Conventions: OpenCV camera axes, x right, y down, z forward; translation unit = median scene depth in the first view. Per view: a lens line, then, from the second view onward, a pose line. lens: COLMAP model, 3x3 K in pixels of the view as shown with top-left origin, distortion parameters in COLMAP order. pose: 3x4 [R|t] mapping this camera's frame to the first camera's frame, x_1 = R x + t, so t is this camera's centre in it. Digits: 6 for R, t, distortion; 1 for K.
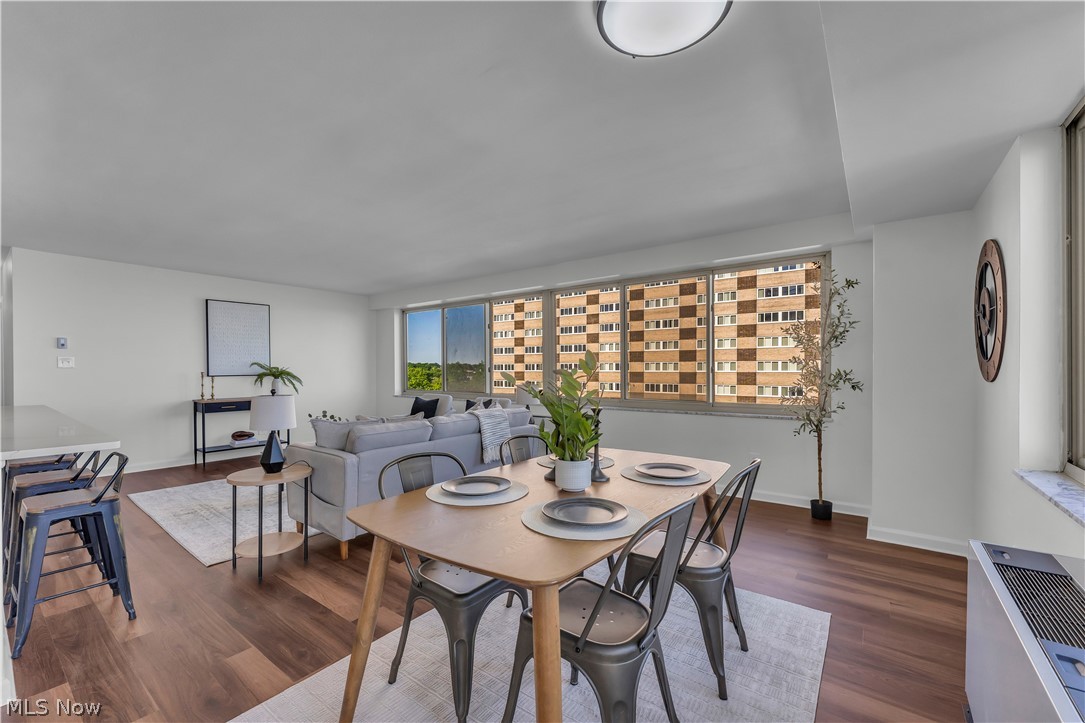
lens RADIAL K [[440.0, 0, 542.9], [0, 440.0, 368.2], [0, 0, 1]] dist [-0.001320, -0.000738]
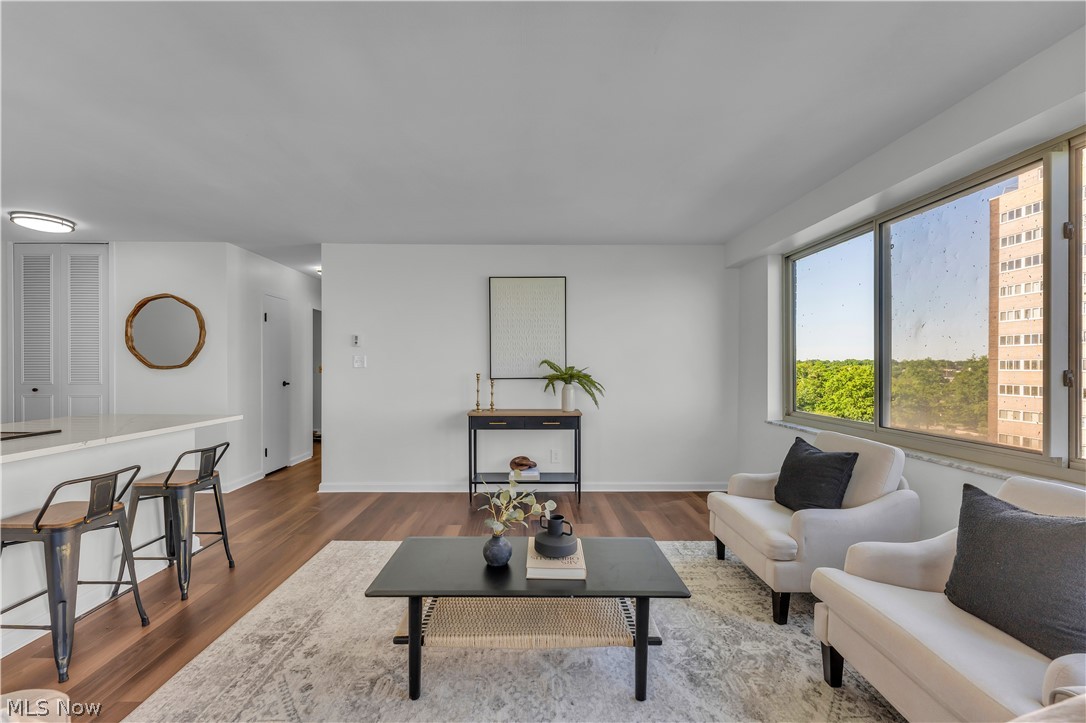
lens RADIAL K [[440.4, 0, 533.8], [0, 440.4, 370.1], [0, 0, 1]] dist [-0.001320, -0.000738]
pose [[0.604022, 0.010996, -0.796892, -0.106029], [-0.002813, 0.999928, 0.011665, -0.005351], [0.796963, -0.004804, 0.604009, 0.557733]]
